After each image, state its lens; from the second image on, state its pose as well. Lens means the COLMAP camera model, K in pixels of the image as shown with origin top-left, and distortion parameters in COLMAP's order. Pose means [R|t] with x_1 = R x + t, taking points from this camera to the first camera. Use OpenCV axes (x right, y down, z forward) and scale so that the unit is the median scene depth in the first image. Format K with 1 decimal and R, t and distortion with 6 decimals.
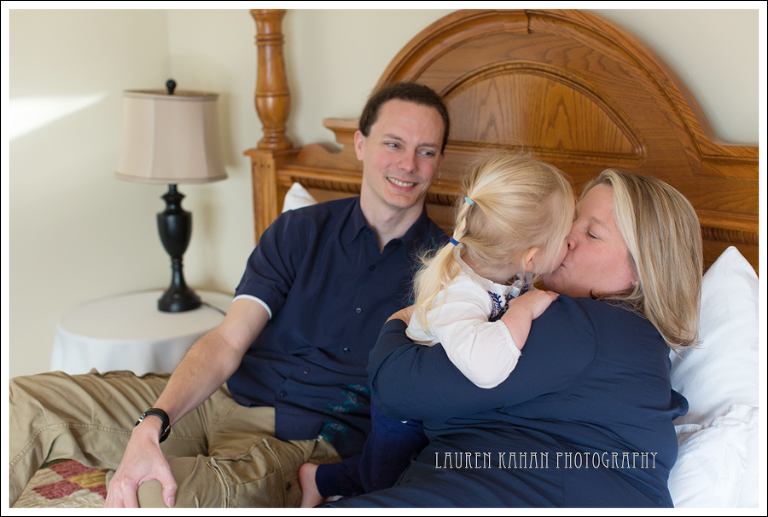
lens RADIAL K [[1057.6, 0, 379.8], [0, 1057.6, 255.6], [0, 0, 1]] dist [-0.007930, 0.000000]
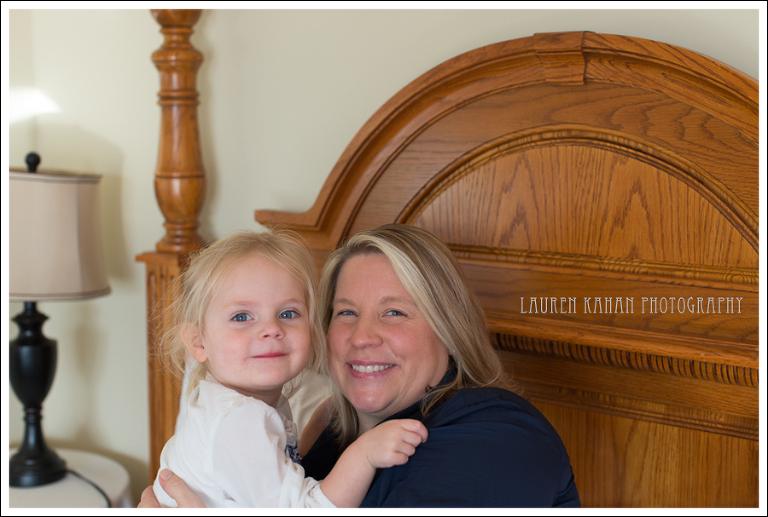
lens RADIAL K [[1057.6, 0, 387.8], [0, 1057.6, 259.2], [0, 0, 1]] dist [-0.007930, 0.000000]
pose [[0.993642, 0.017133, 0.111278, -0.045536], [-0.005930, 0.994946, -0.100232, -0.030210], [-0.112433, 0.098934, 0.988722, 0.323751]]
